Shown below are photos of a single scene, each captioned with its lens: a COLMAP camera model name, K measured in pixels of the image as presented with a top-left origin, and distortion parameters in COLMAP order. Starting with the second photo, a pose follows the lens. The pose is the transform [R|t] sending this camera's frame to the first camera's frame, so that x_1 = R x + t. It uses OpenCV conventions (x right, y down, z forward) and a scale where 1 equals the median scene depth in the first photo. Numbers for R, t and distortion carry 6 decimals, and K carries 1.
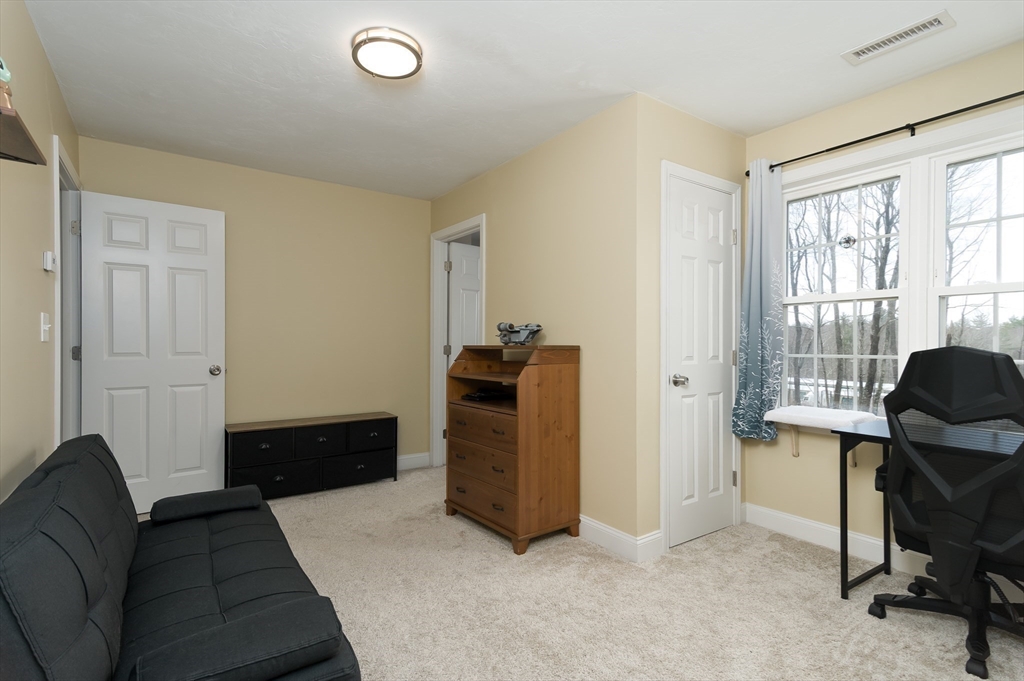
lens RADIAL K [[487.2, 0, 507.2], [0, 487.2, 341.3], [0, 0, 1]] dist [0.009362, -0.000374]
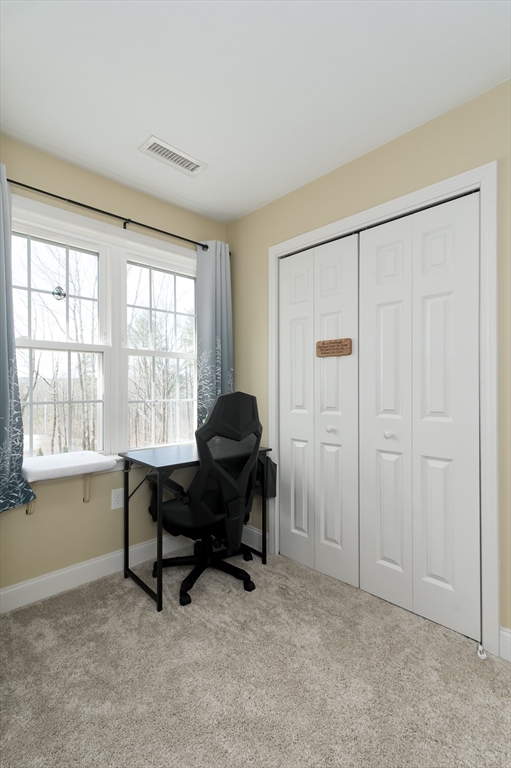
lens RADIAL K [[365.4, 0, 258.9], [0, 365.4, 388.6], [0, 0, 1]] dist [0.009362, -0.000374]
pose [[-0.163392, -0.000981, 0.986561, -0.186716], [-0.000232, 1.000000, 0.000956, 0.000589], [-0.986561, -0.000073, -0.163392, 0.841516]]
